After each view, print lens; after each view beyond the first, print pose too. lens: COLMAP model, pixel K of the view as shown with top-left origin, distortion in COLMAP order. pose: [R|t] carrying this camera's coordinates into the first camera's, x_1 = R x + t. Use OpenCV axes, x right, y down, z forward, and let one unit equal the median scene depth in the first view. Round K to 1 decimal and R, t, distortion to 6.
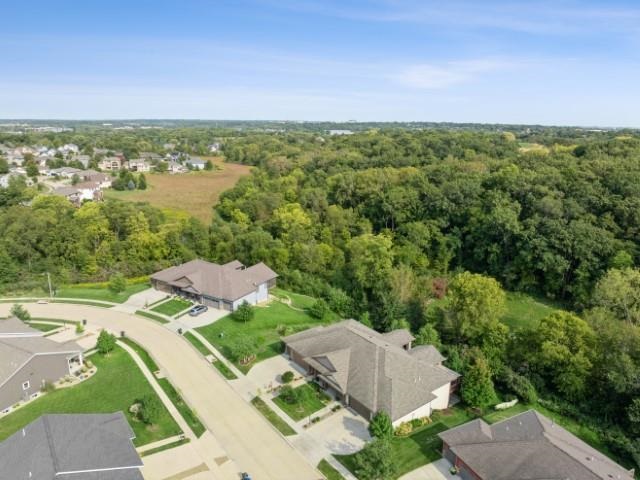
lens RADIAL K [[451.6, 0, 322.0], [0, 451.6, 240.4], [0, 0, 1]] dist [-0.040271, 0.008536]
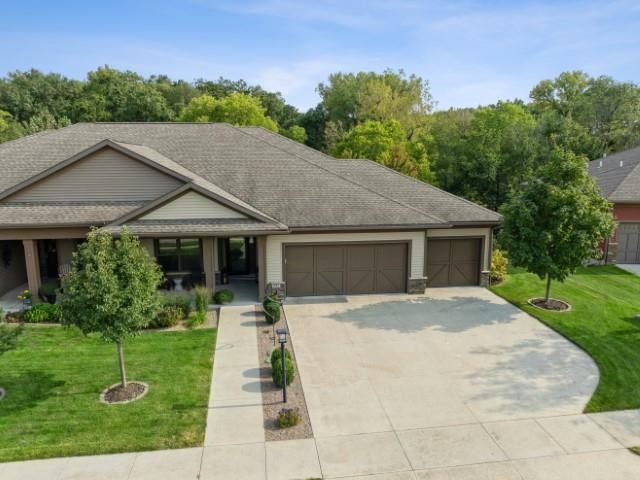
lens RADIAL K [[451.6, 0, 321.7], [0, 451.6, 238.4], [0, 0, 1]] dist [-0.040271, 0.008536]
pose [[0.500436, -0.150726, 0.852553, -0.082206], [0.226113, 0.973306, 0.039349, 0.199702], [-0.835725, 0.173082, 0.521158, 0.510372]]
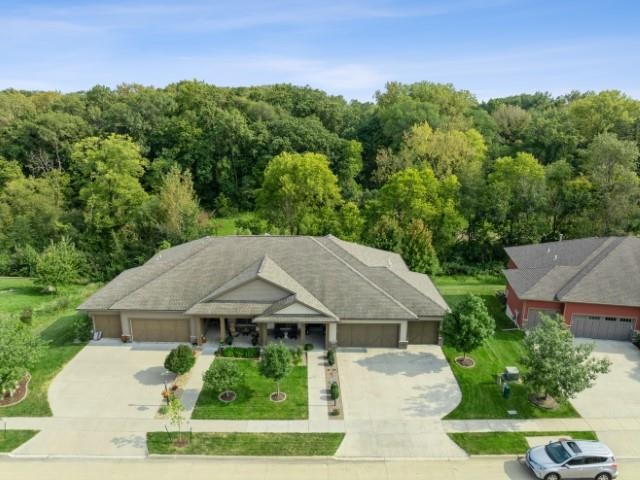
lens RADIAL K [[451.6, 0, 320.6], [0, 451.6, 242.7], [0, 0, 1]] dist [-0.040271, 0.008536]
pose [[0.610742, -0.217739, 0.761304, -0.191618], [0.202610, 0.972415, 0.115579, 0.113720], [-0.765470, 0.083660, 0.638010, 0.406601]]
